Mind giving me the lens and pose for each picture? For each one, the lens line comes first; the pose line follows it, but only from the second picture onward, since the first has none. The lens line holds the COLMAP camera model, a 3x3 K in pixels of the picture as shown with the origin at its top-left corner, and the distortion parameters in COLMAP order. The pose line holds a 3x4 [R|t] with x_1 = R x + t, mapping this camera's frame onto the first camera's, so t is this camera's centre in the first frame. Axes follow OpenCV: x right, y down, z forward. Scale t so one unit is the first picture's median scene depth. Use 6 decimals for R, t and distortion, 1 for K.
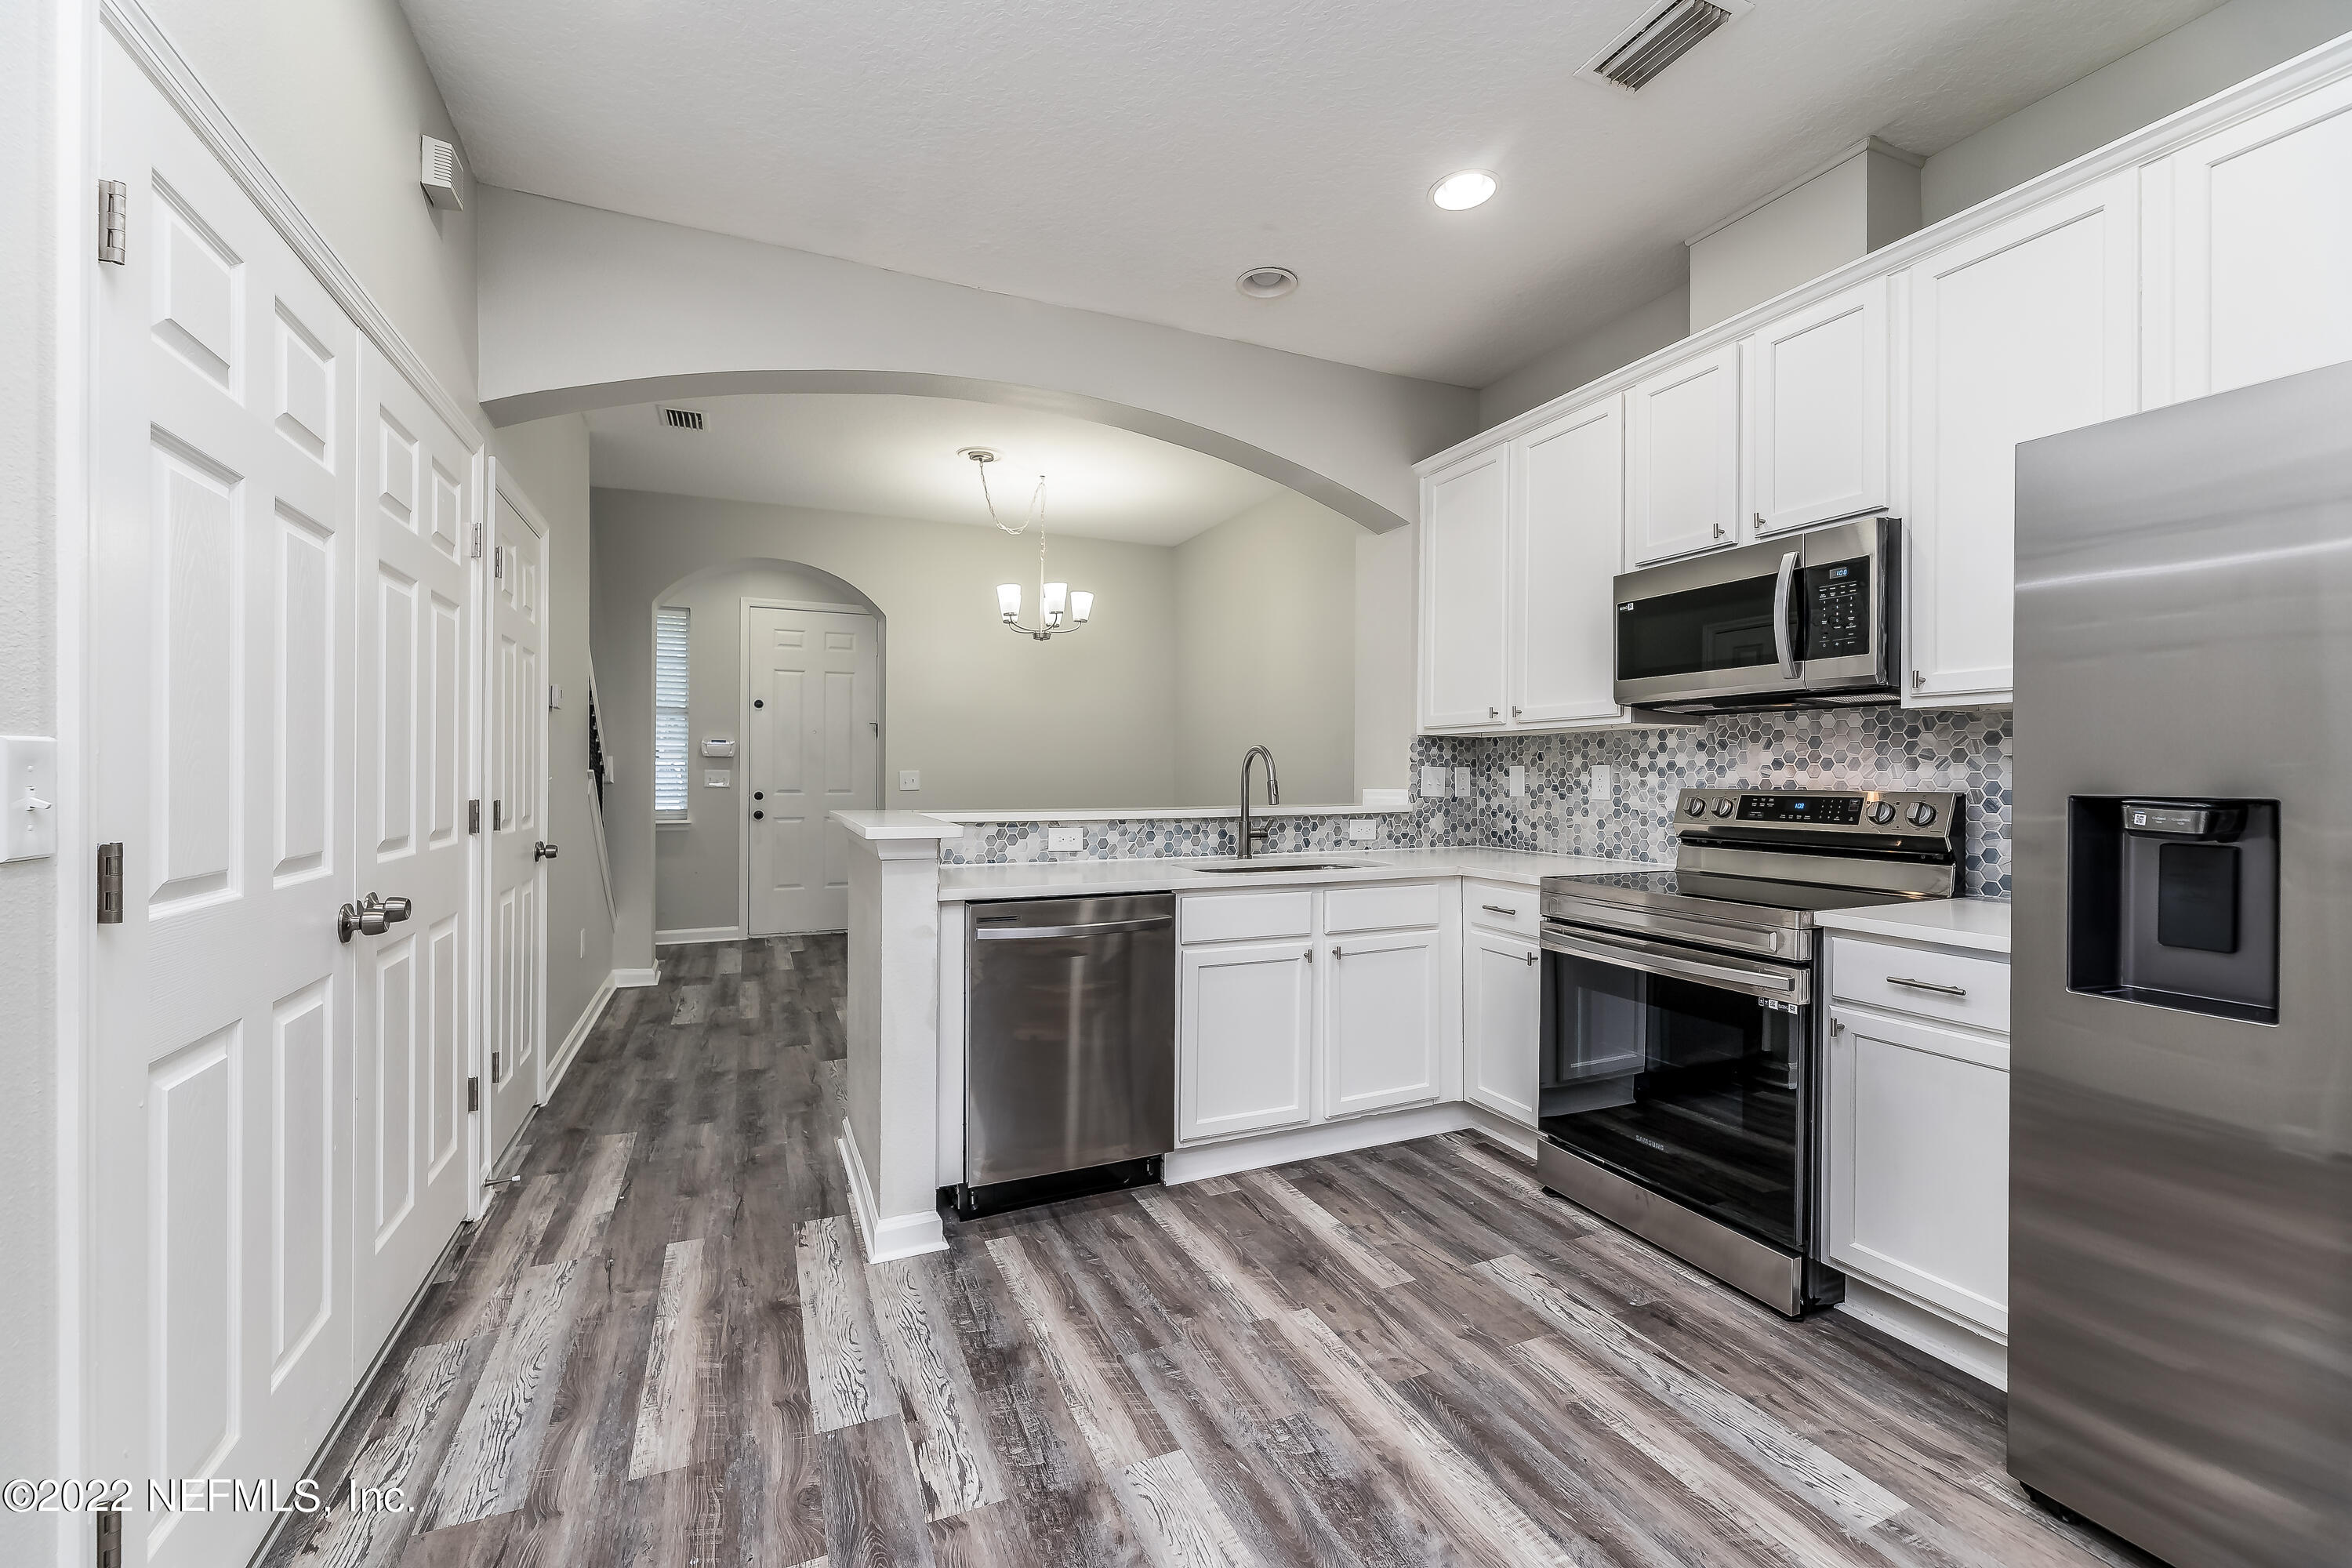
lens RADIAL K [[964.4, 0, 1165.5], [0, 964.4, 774.2], [0, 0, 1]] dist [0.000605, -0.000131]
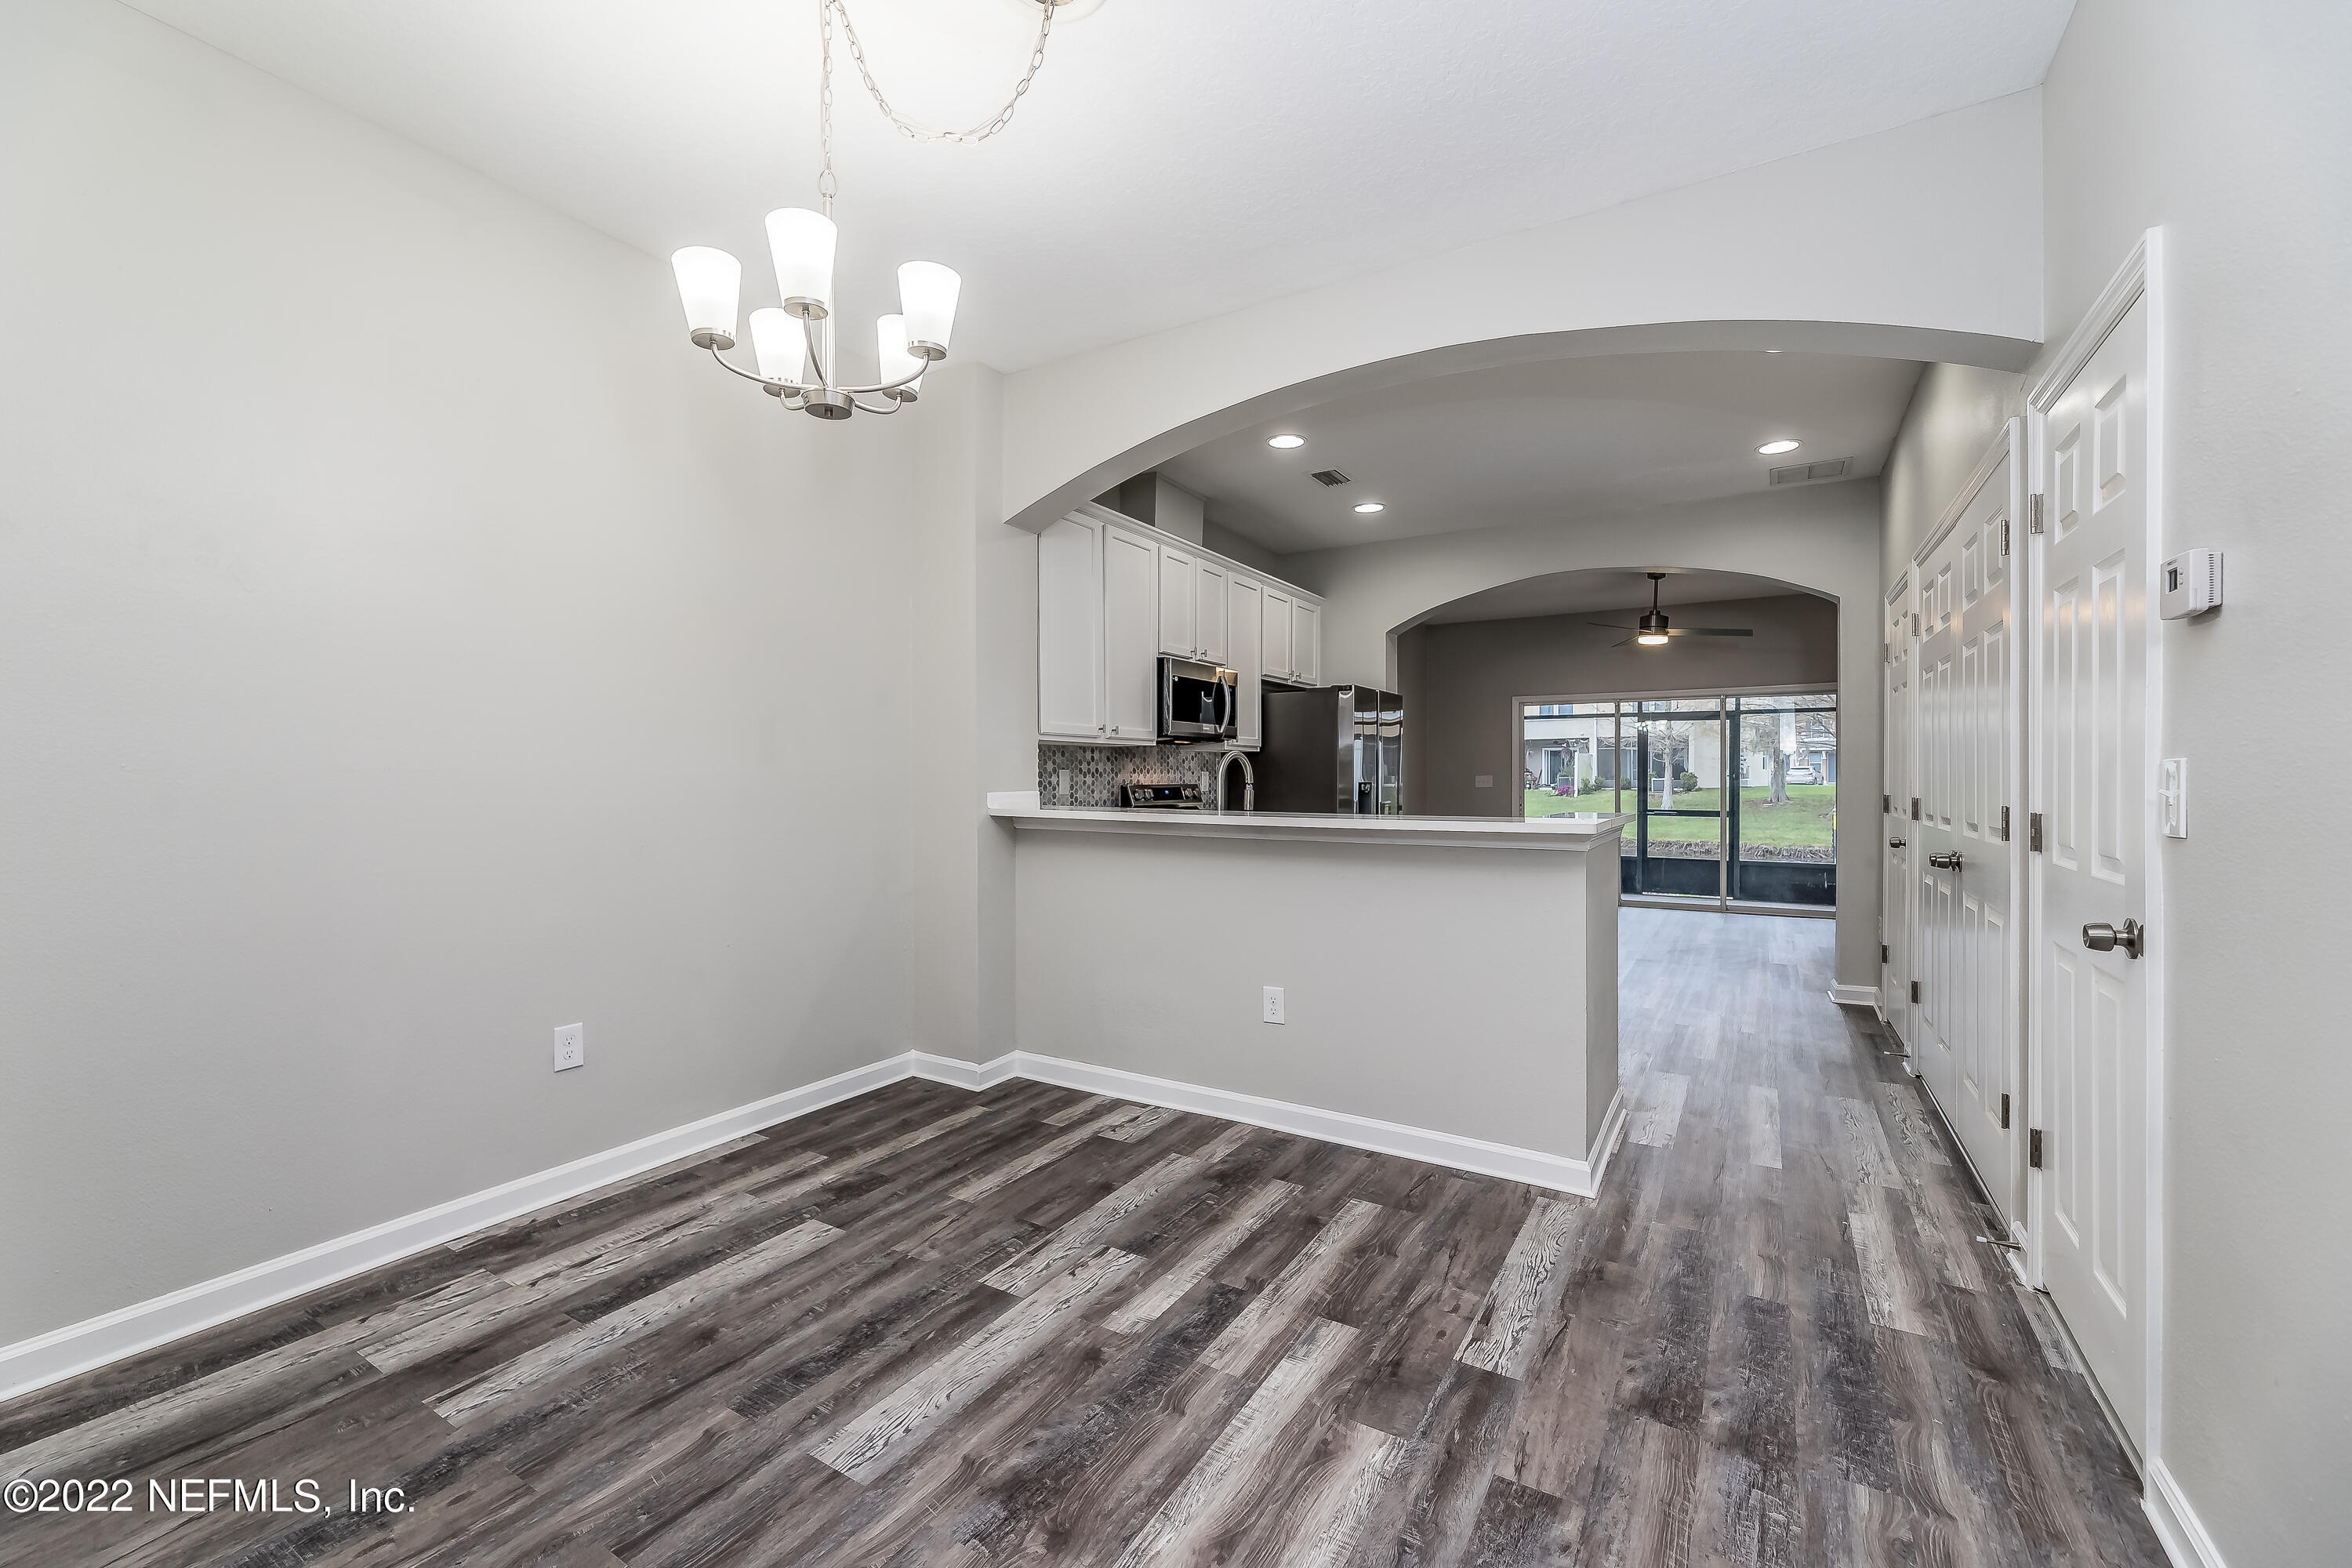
lens RADIAL K [[968.9, 0, 1162.3], [0, 968.9, 788.0], [0, 0, 1]] dist [0.001229, 0.000034]
pose [[-0.571260, -0.013047, 0.820666, -0.837875], [-0.002945, 0.999900, 0.013846, -0.002853], [-0.820764, 0.005493, -0.571241, 1.834739]]
